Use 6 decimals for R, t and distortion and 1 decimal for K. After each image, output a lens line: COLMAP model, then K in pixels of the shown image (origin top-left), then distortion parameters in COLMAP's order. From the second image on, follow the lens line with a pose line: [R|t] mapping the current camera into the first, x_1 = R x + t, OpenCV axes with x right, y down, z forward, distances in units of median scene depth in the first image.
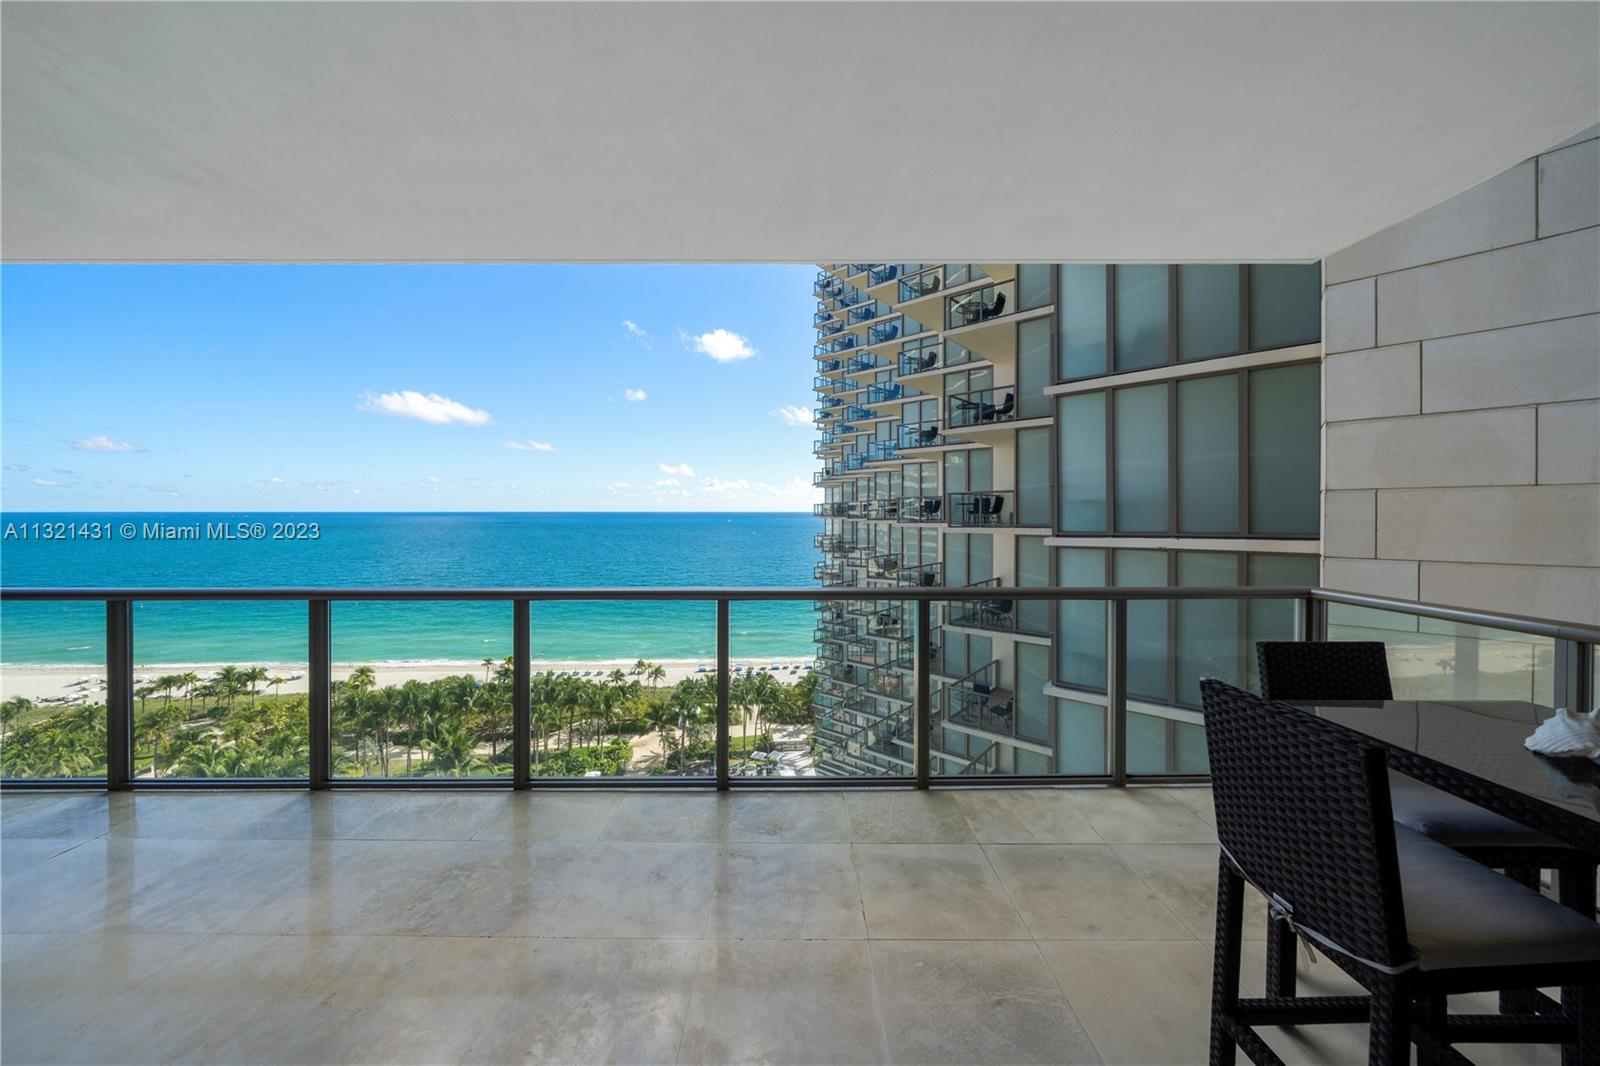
lens RADIAL K [[558.3, 0, 778.3], [0, 558.3, 514.6], [0, 0, 1]] dist [0.008546, 0.000199]
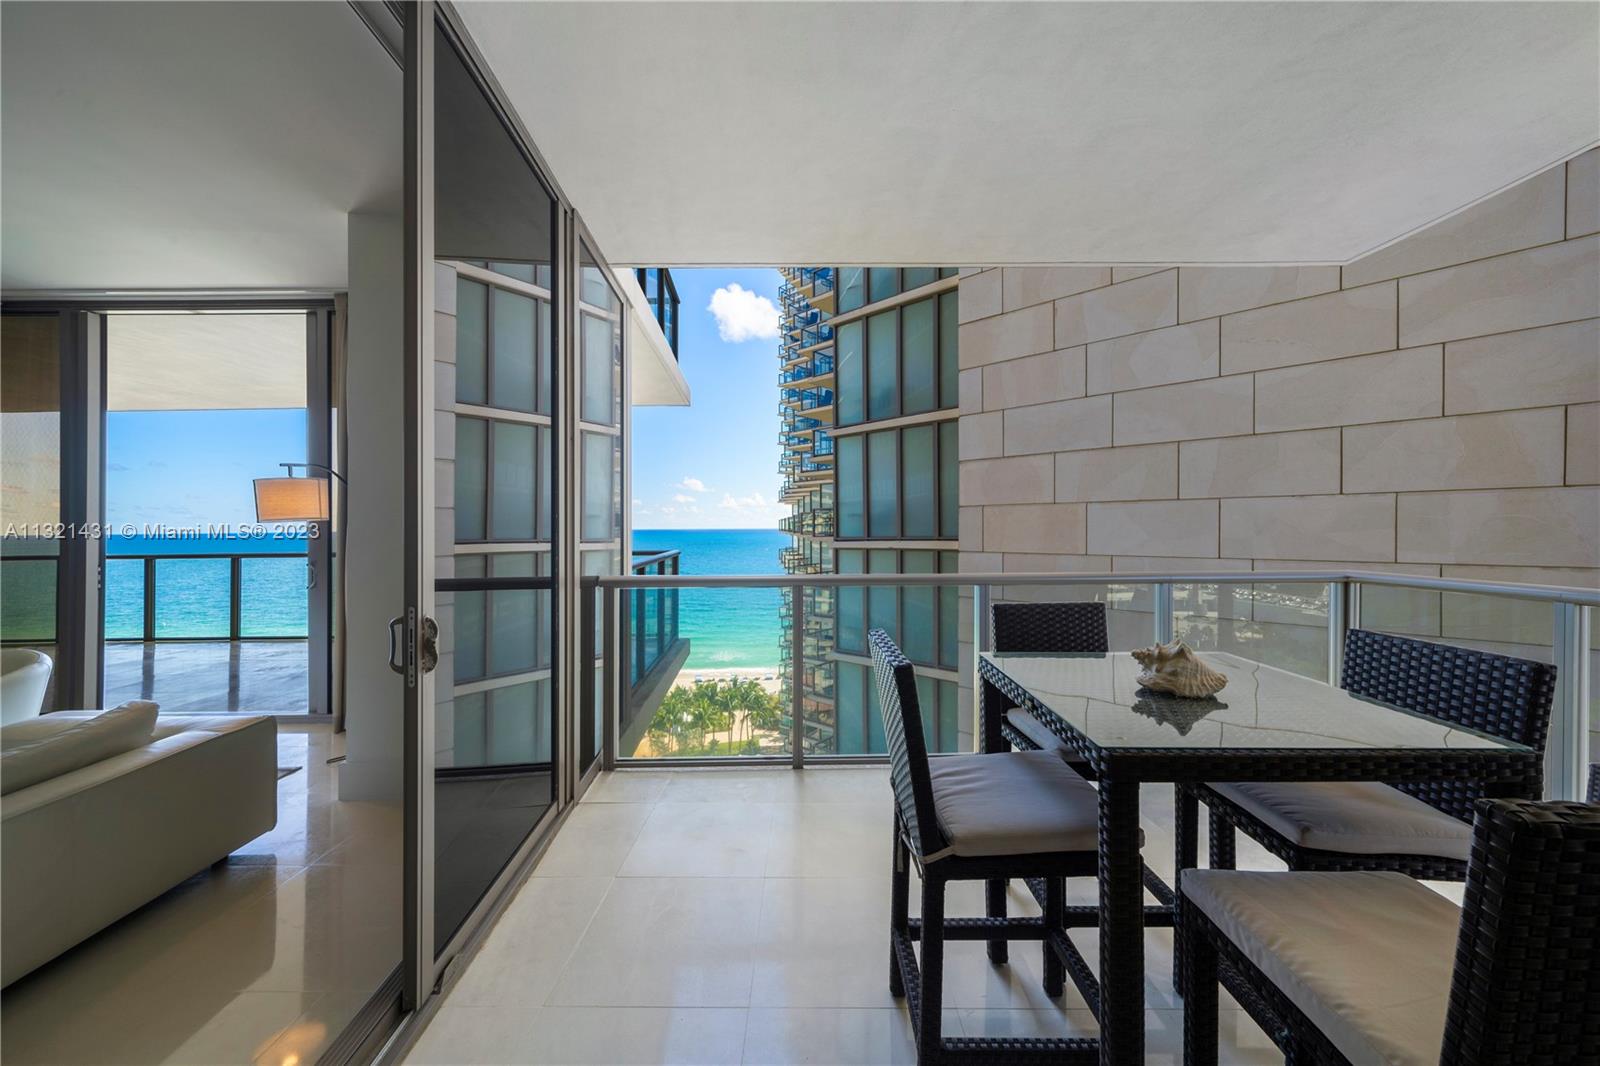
lens RADIAL K [[558.3, 0, 788.1], [0, 558.3, 527.8], [0, 0, 1]] dist [0.008546, 0.000199]
pose [[0.999946, -0.005126, -0.009034, 0.060728], [0.005075, 0.999971, -0.005650, 0.002088], [0.009063, 0.005603, 0.999943, -0.053258]]
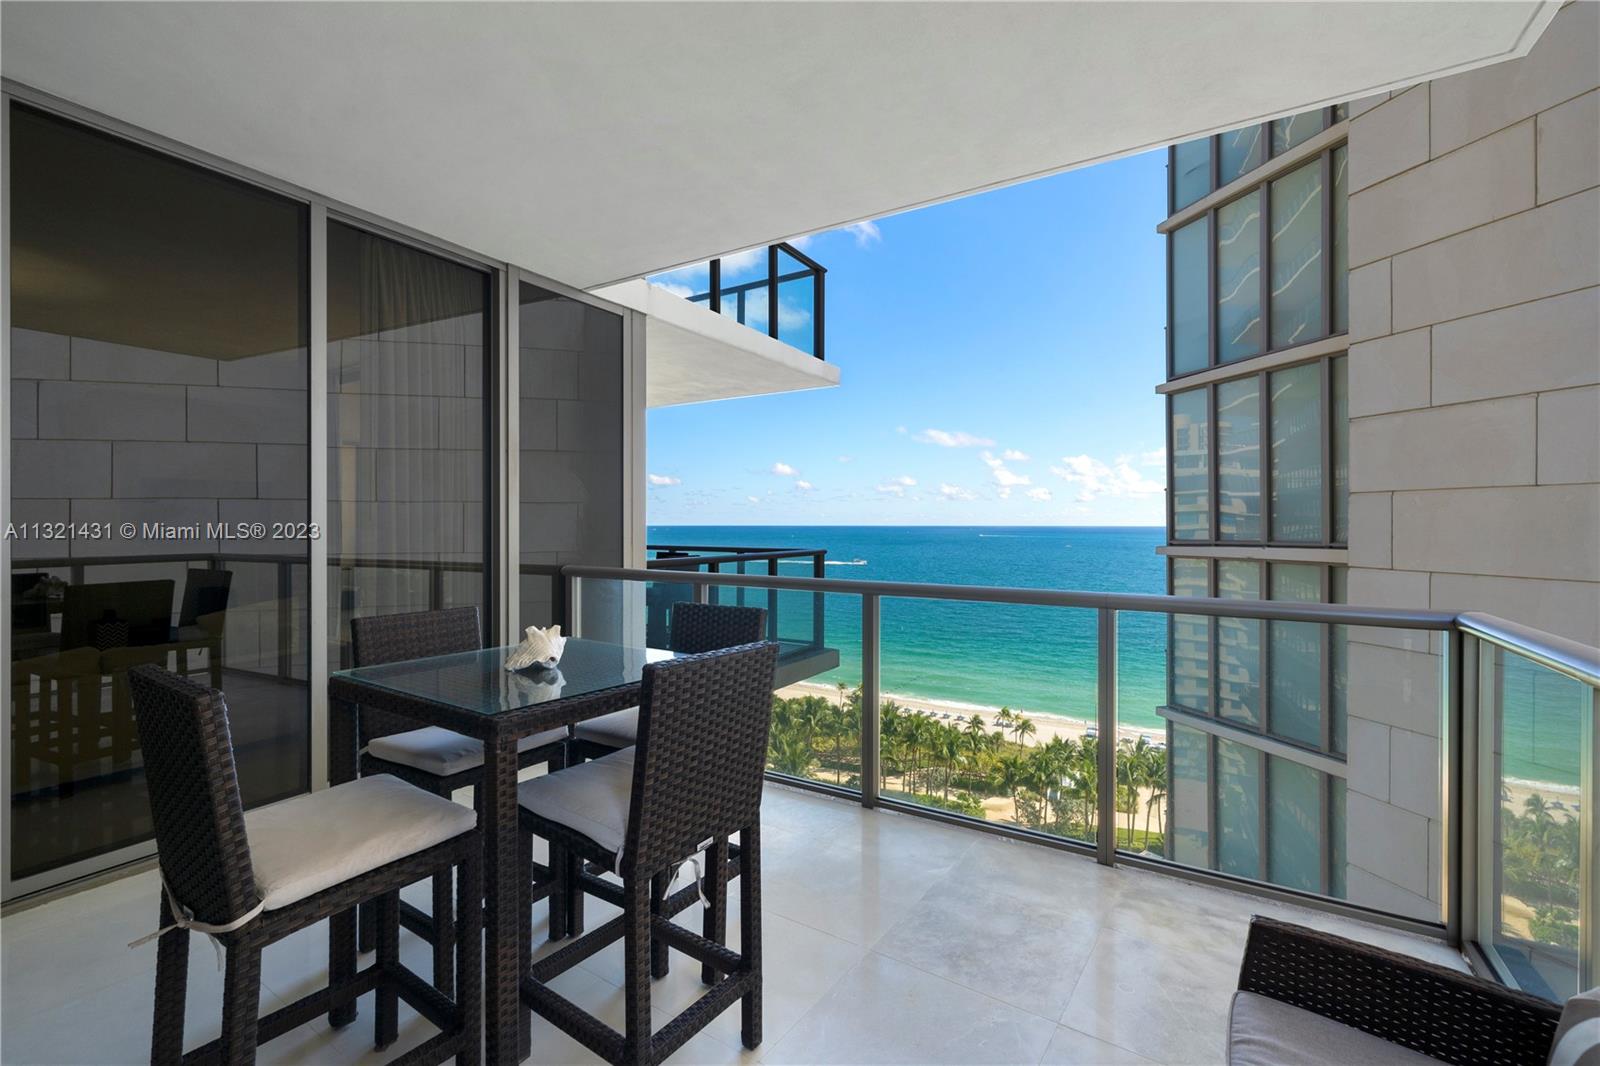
lens RADIAL K [[725.7, 0, 785.4], [0, 725.7, 529.3], [0, 0, 1]] dist [0.001894, -0.000152]
pose [[0.826773, 0.007597, -0.562485, 0.099895], [-0.007107, 0.999970, 0.003059, 0.001890], [0.562491, 0.001469, 0.826802, -0.053435]]
